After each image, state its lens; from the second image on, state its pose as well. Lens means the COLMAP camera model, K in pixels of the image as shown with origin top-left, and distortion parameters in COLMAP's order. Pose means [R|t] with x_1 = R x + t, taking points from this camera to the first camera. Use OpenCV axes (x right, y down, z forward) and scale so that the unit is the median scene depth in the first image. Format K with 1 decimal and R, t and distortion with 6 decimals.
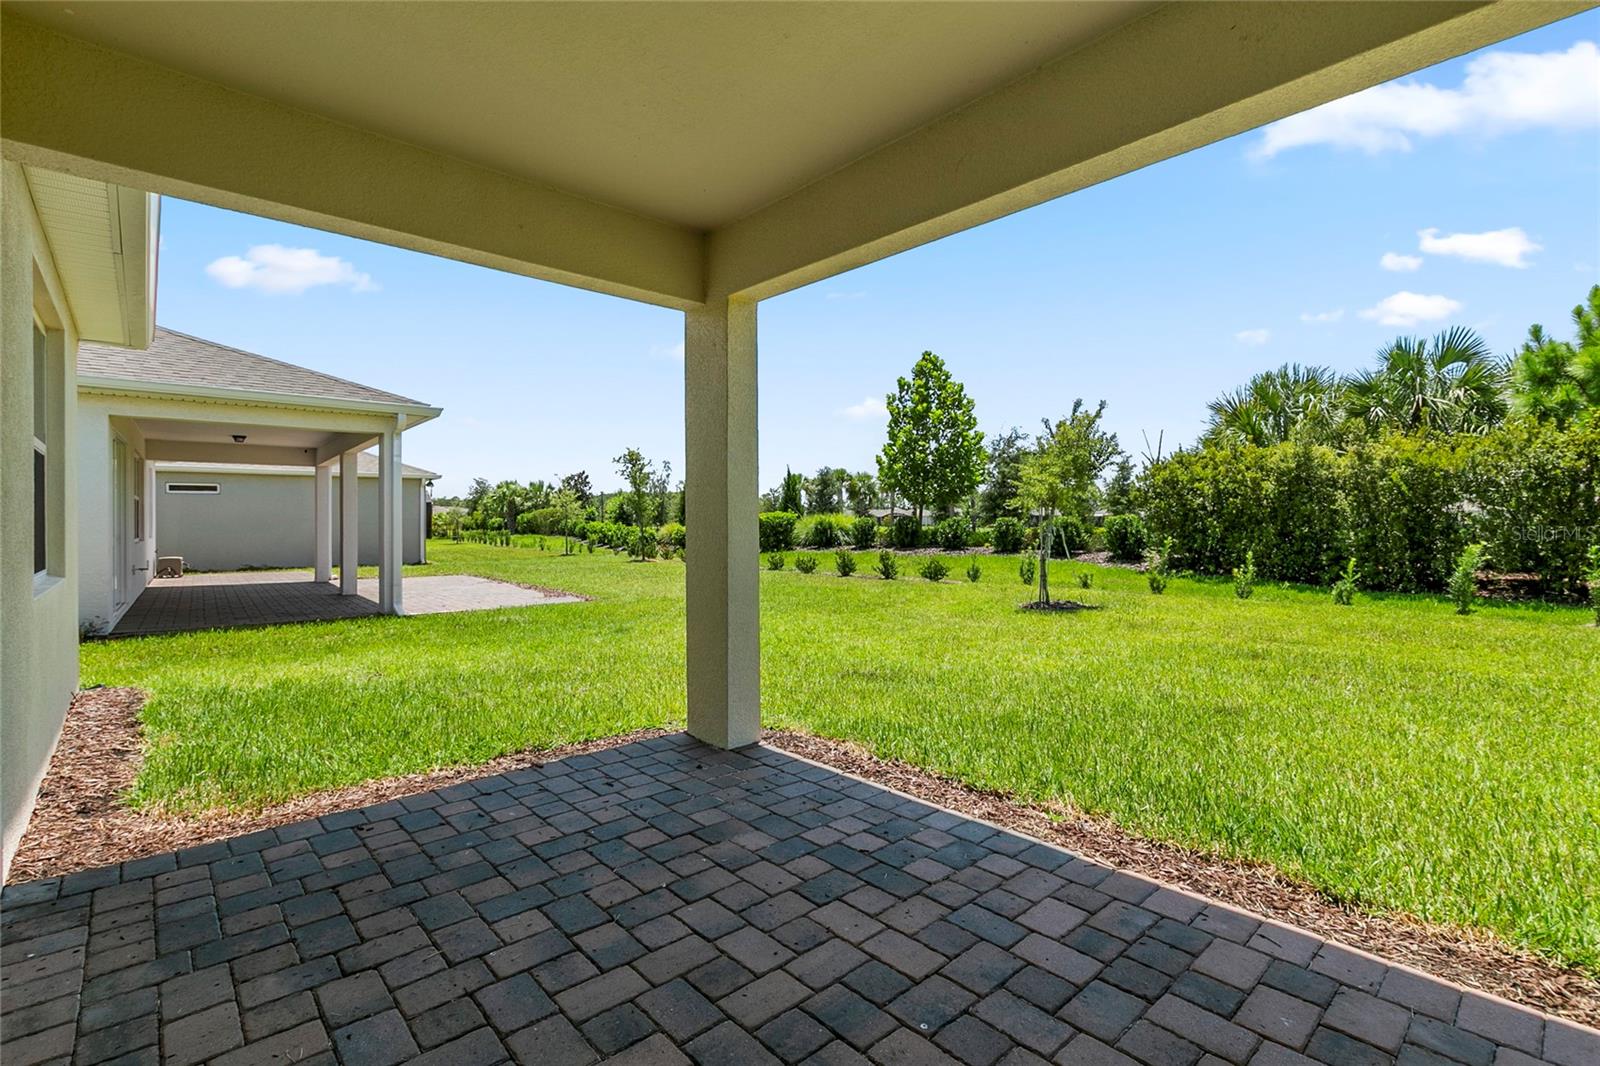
lens RADIAL K [[733.4, 0, 798.4], [0, 733.4, 530.0], [0, 0, 1]] dist [0.000117, 0.000018]
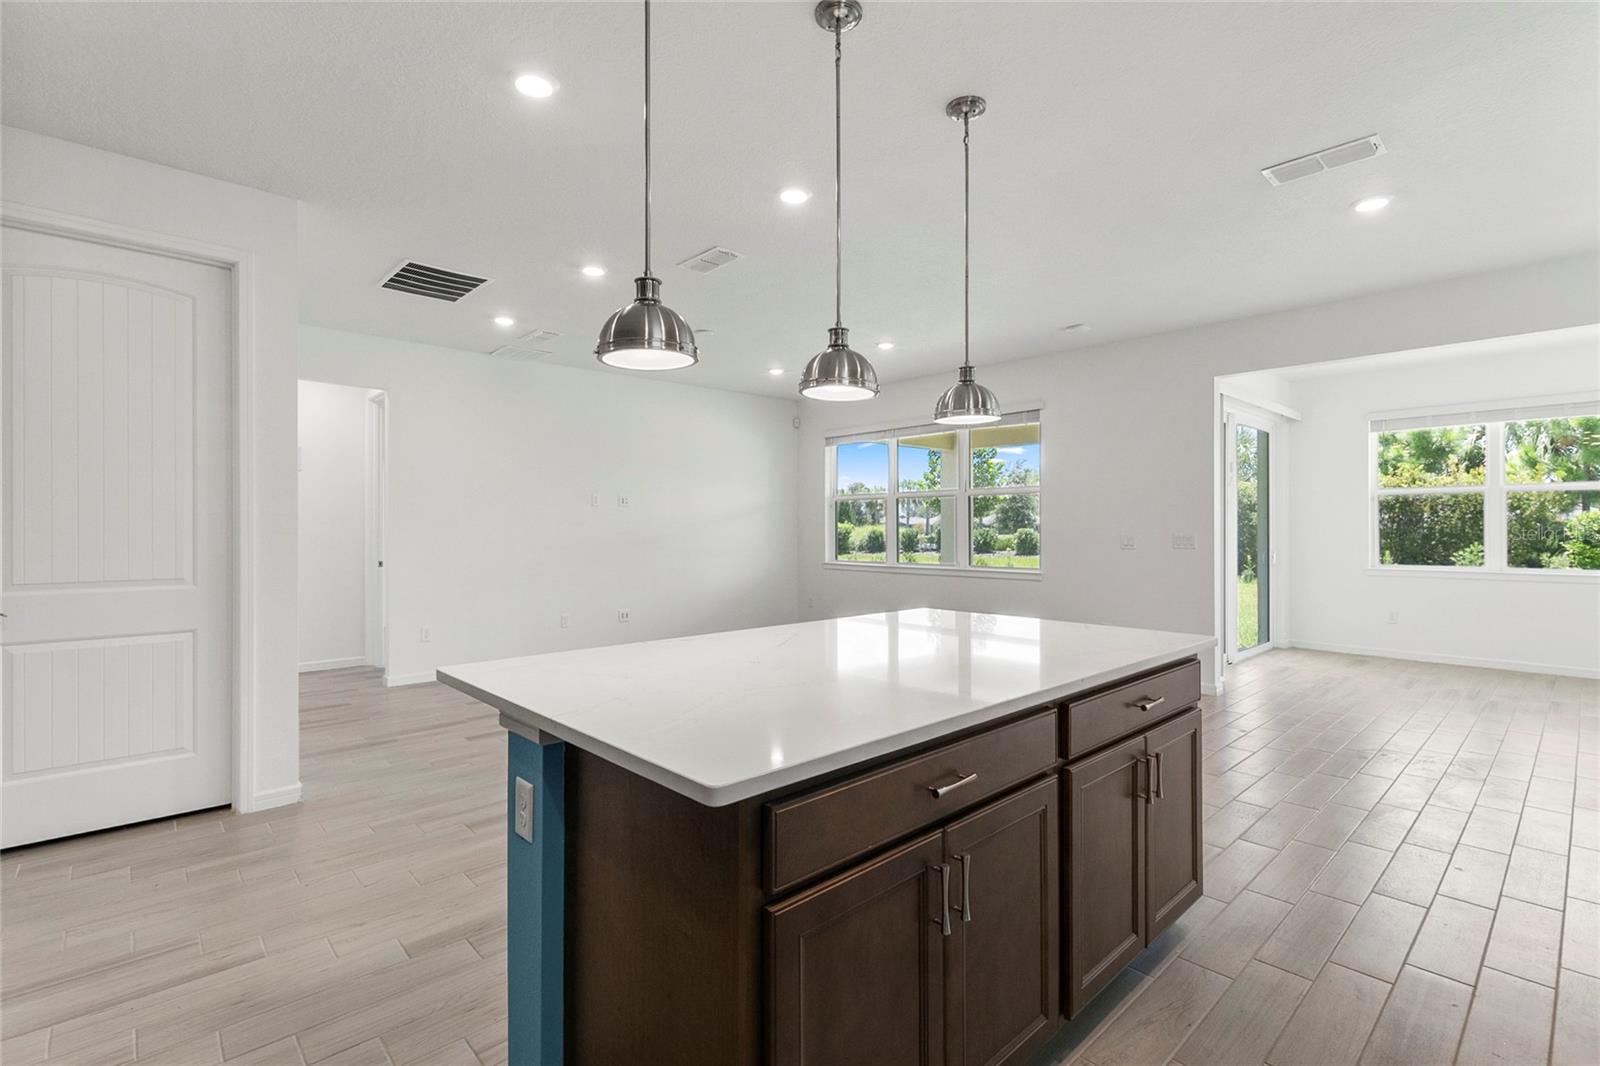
lens RADIAL K [[733.4, 0, 801.6], [0, 733.4, 531.9], [0, 0, 1]] dist [0.000117, 0.000018]
pose [[0.999842, -0.002005, 0.017663, -0.120285], [0.002107, 0.999981, -0.005737, -0.003379], [-0.017651, 0.005773, 0.999828, -0.263556]]
